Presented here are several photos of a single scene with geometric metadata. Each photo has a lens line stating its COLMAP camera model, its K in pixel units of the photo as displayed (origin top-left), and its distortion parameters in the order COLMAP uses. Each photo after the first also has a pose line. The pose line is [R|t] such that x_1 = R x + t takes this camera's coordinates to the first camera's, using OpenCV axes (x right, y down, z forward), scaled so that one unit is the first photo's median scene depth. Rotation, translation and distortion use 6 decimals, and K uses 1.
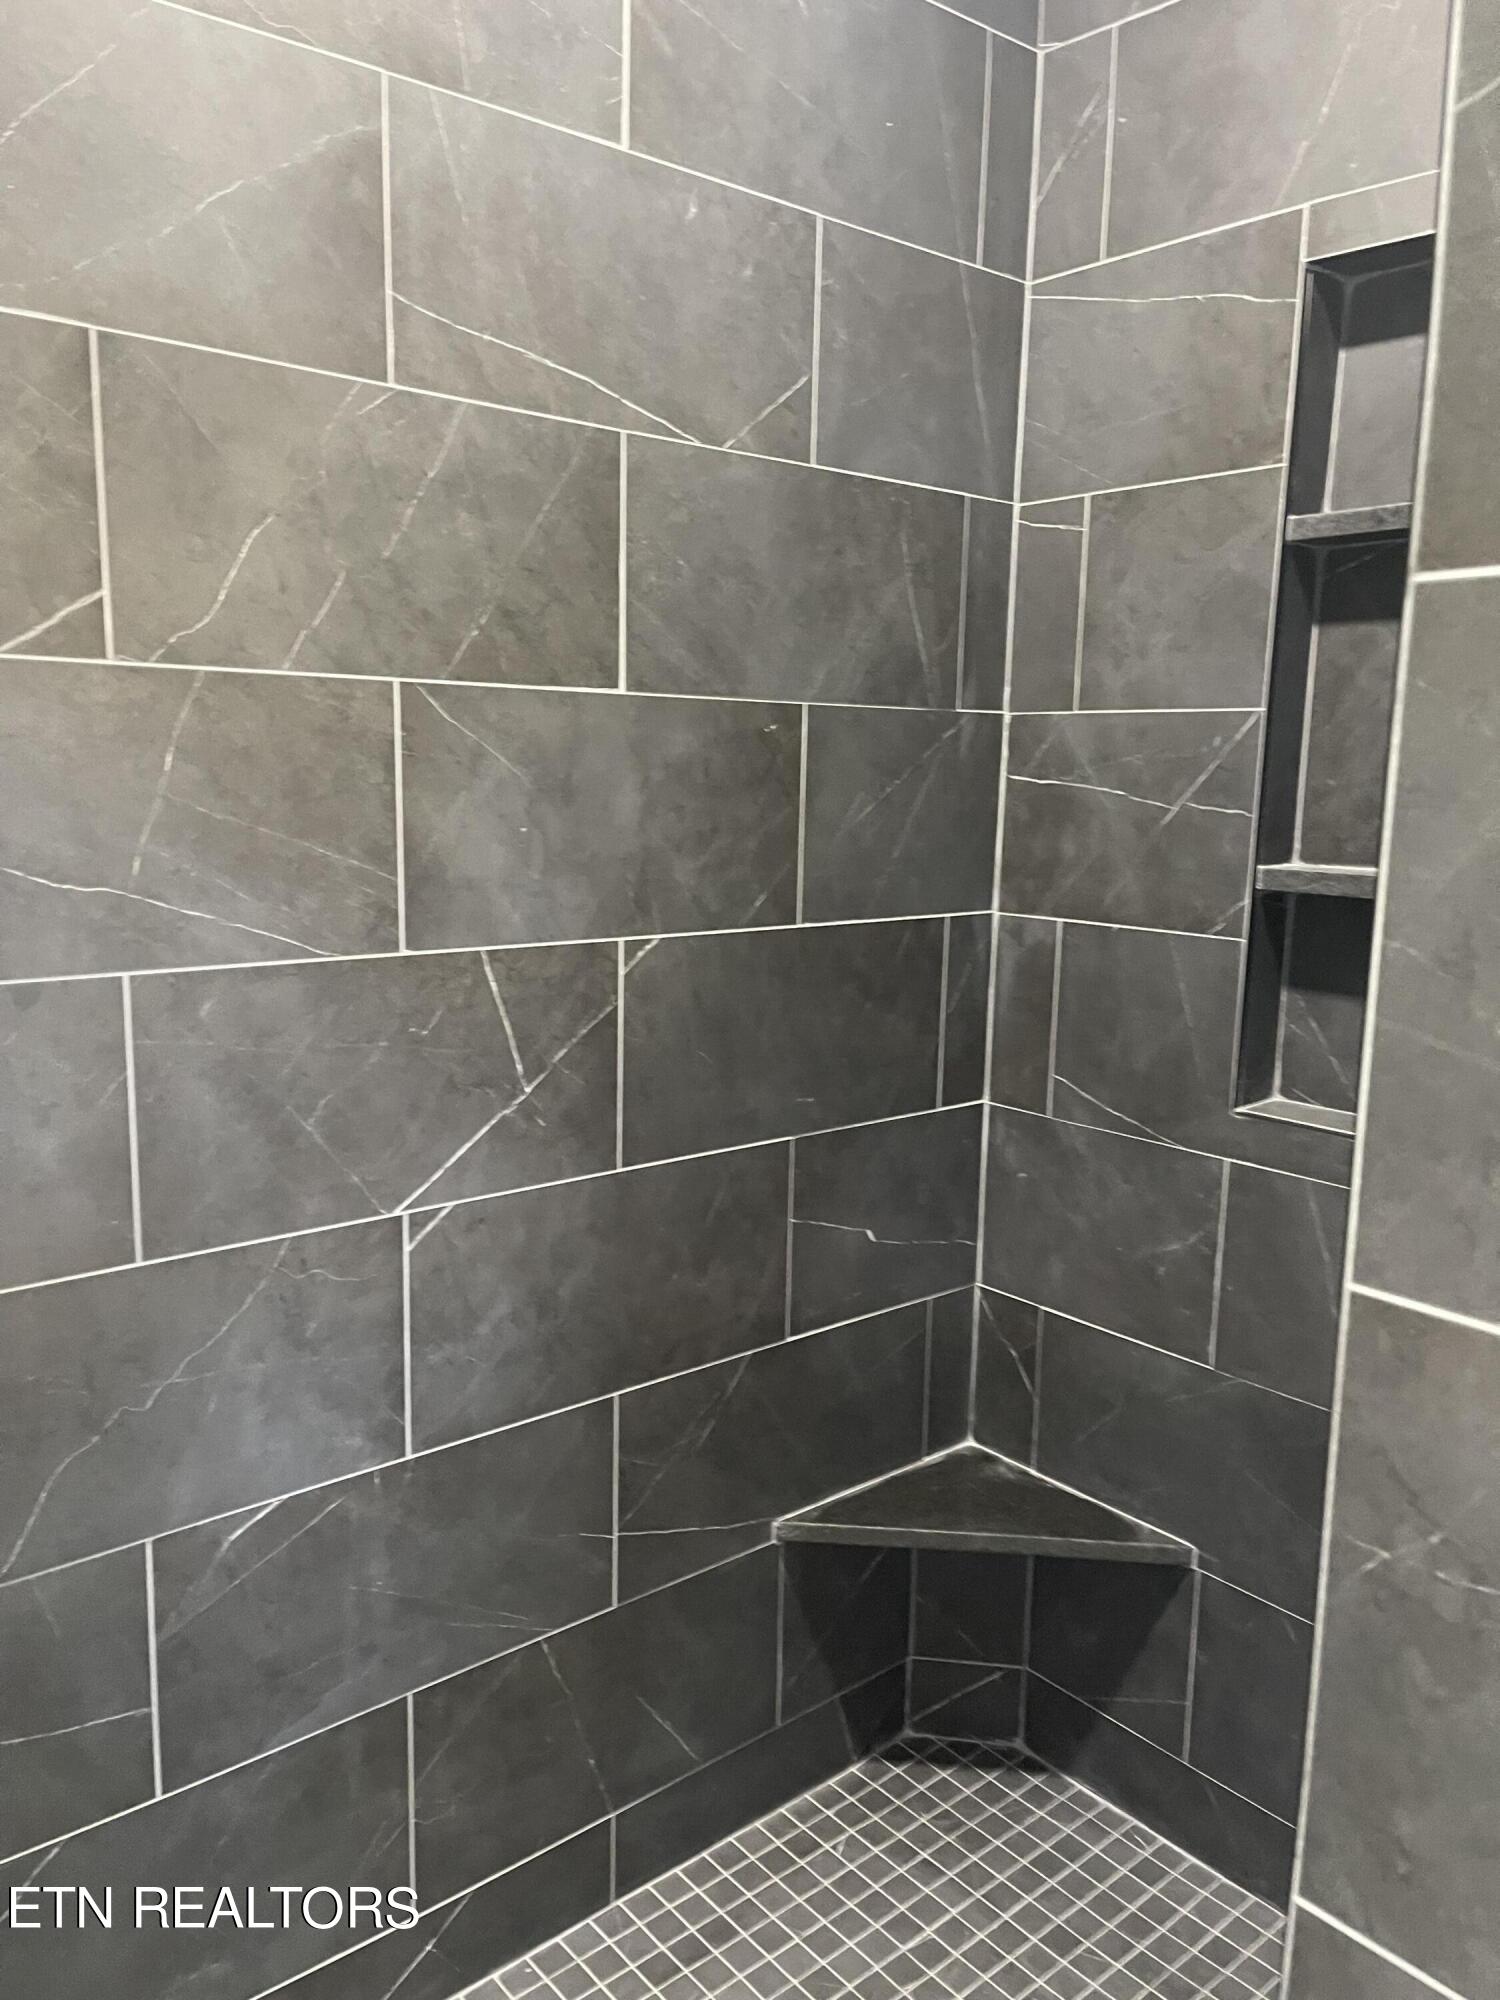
lens RADIAL K [[1526.3, 0, 735.5], [0, 1526.3, 1018.8], [0, 0, 1]] dist [0.072139, -0.086191]
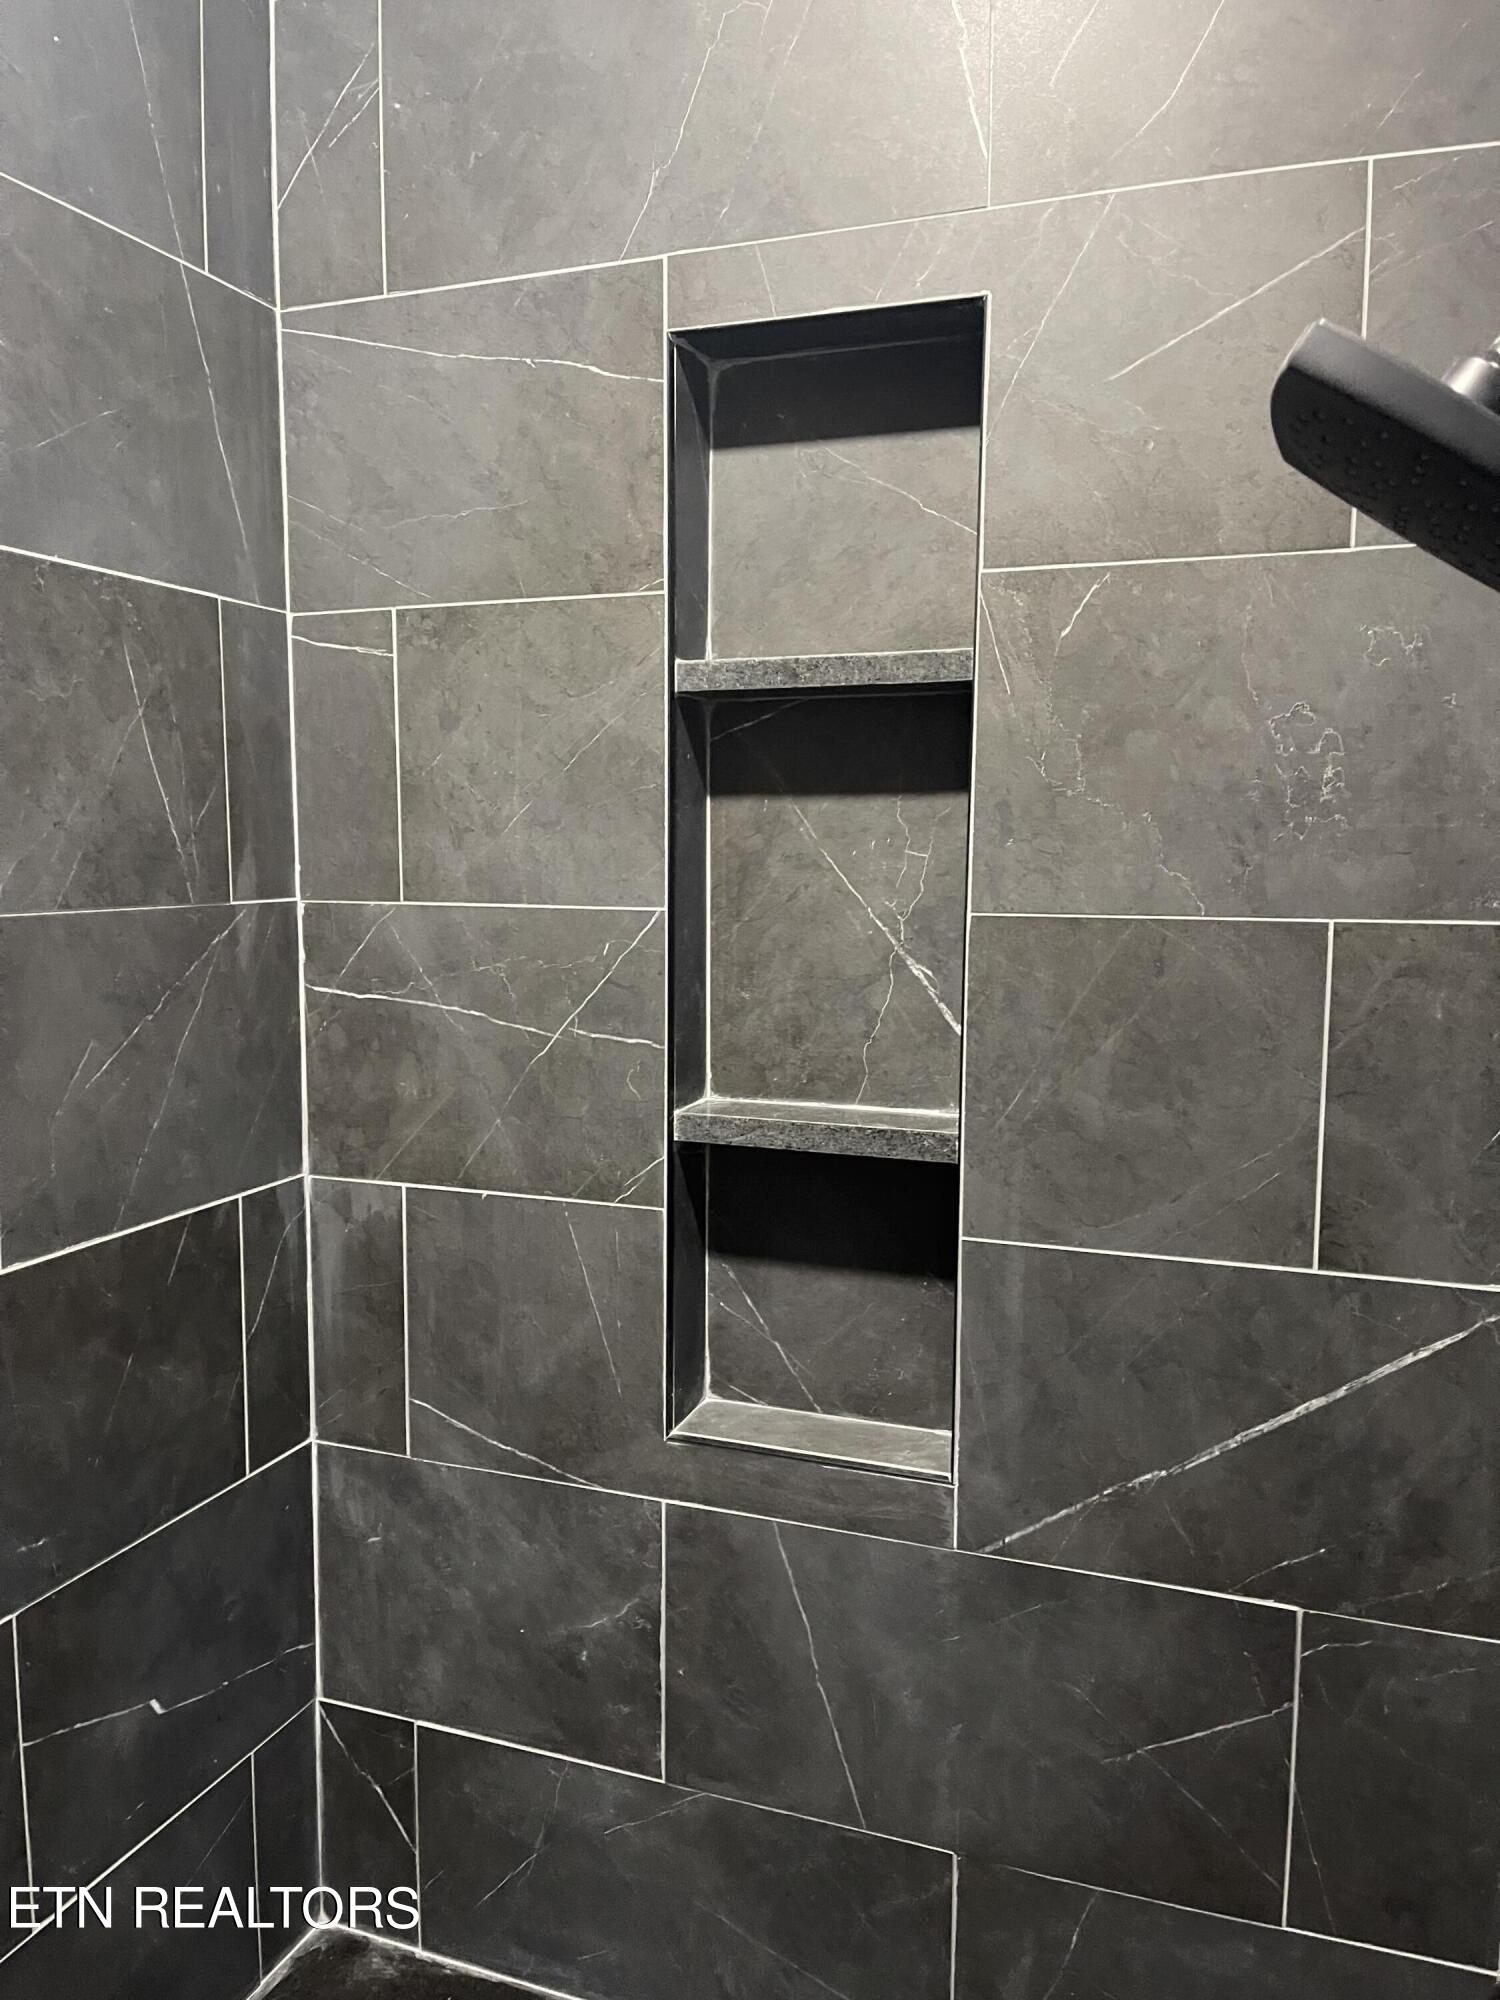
lens RADIAL K [[1526.3, 0, 743.1], [0, 1526.3, 1012.5], [0, 0, 1]] dist [0.072139, -0.086191]
pose [[0.873896, -0.070723, 0.480940, 0.011092], [0.095100, 0.995116, -0.026468, -0.118241], [-0.476720, 0.068868, 0.876354, 0.304956]]
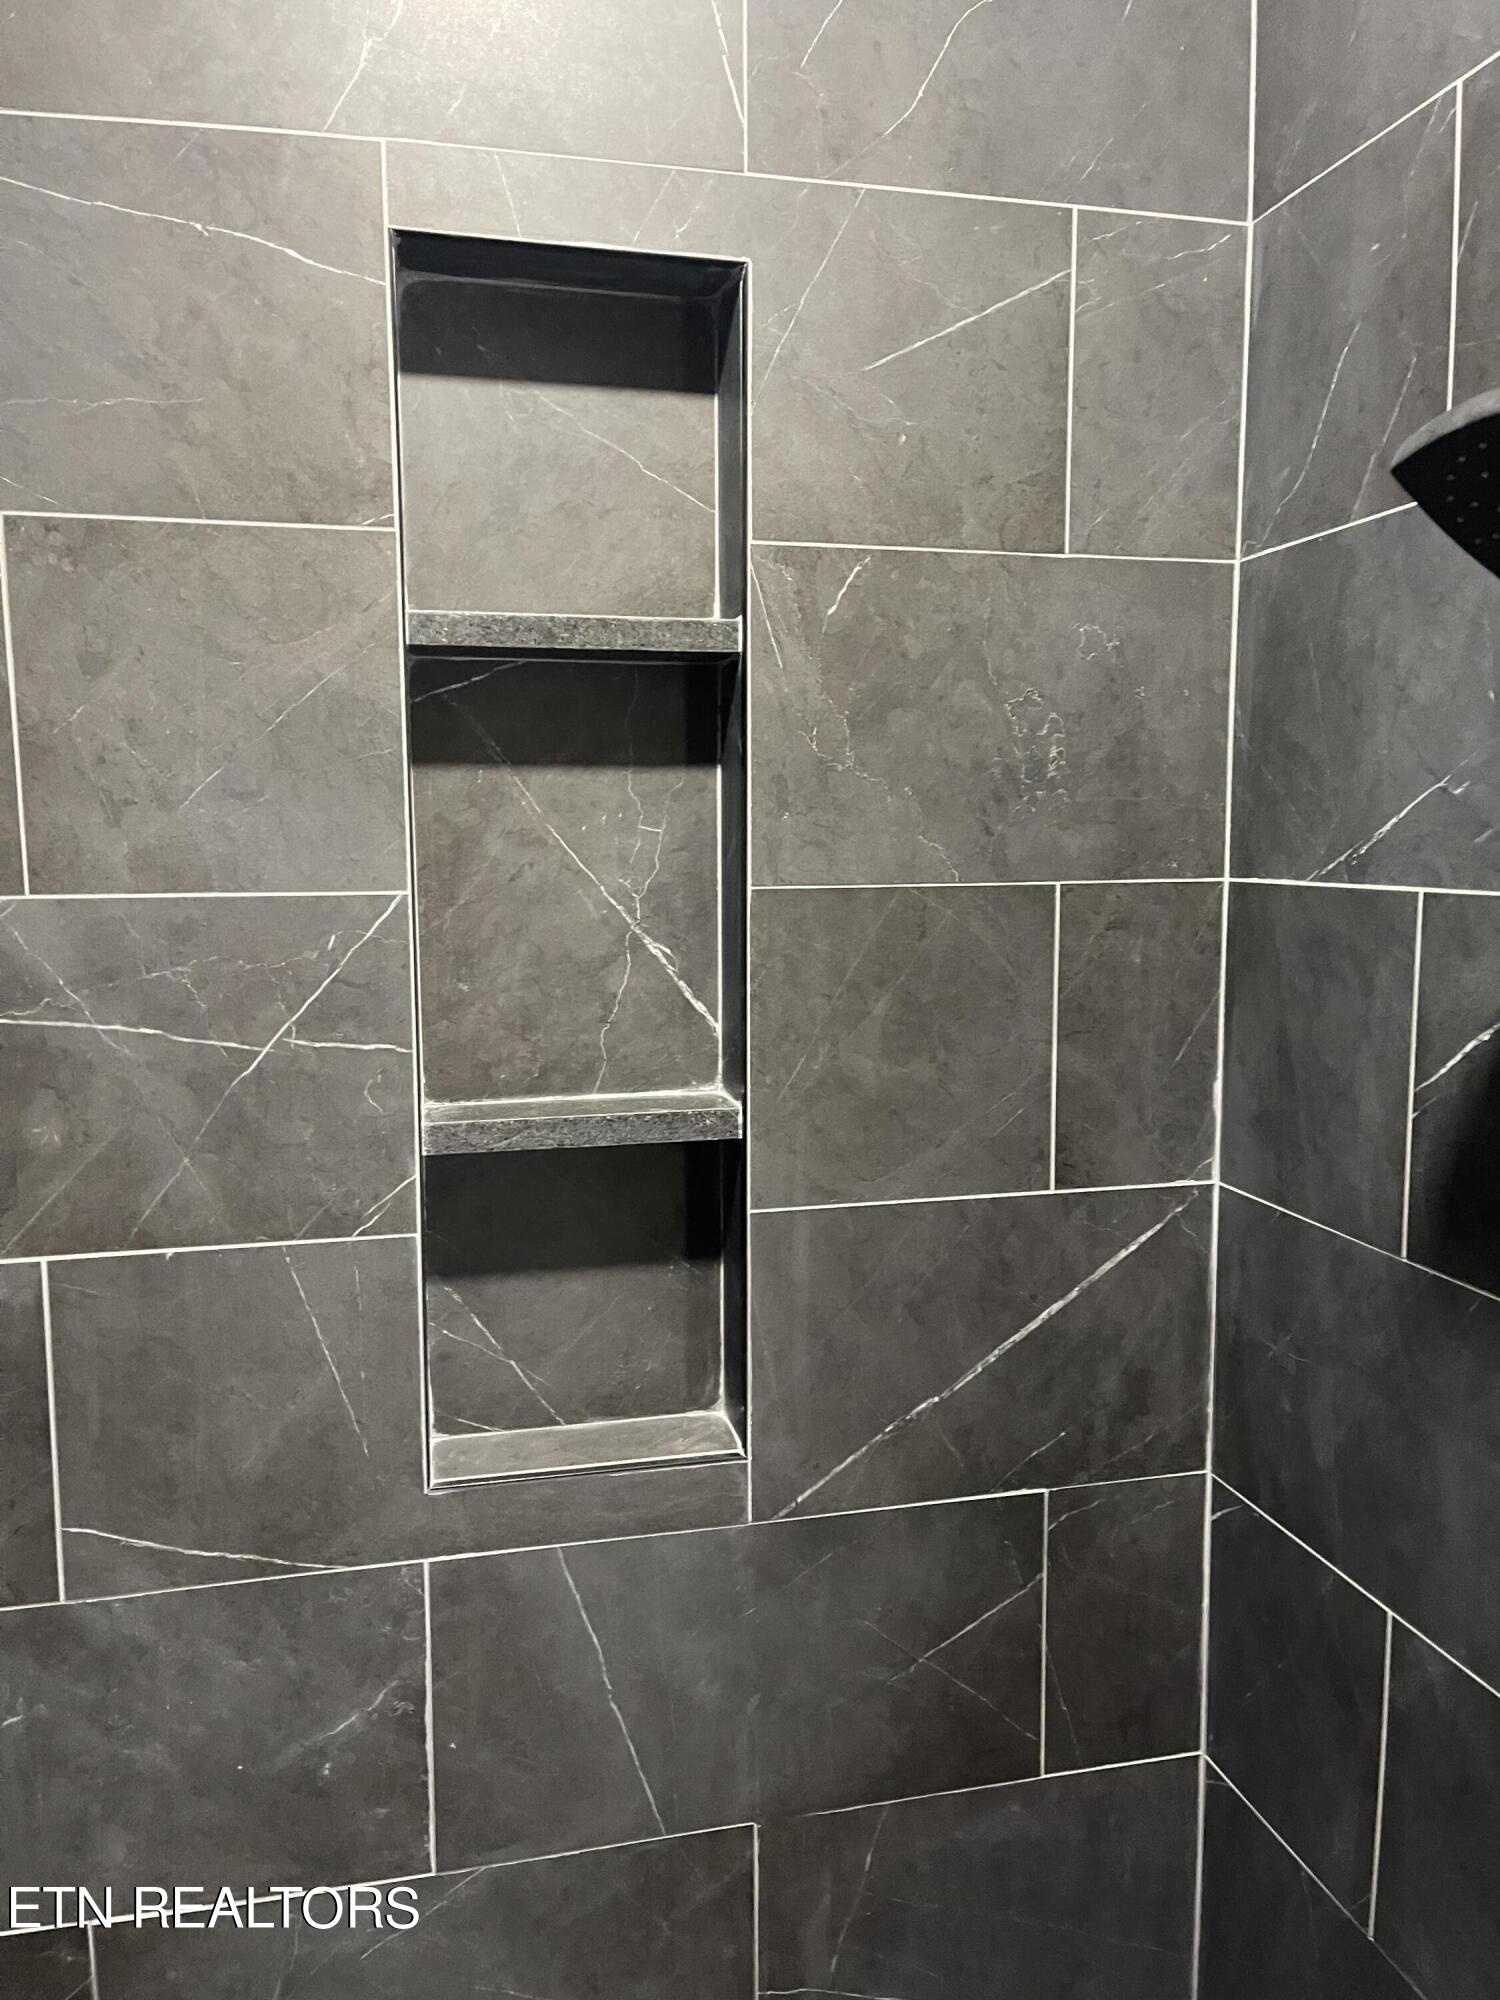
lens RADIAL K [[1526.3, 0, 733.1], [0, 1526.3, 1018.8], [0, 0, 1]] dist [0.072139, -0.086191]
pose [[0.451202, -0.131187, 0.882727, -0.171799], [0.163505, 0.984545, 0.062744, -0.154932], [-0.877316, 0.116020, 0.465679, 0.536811]]
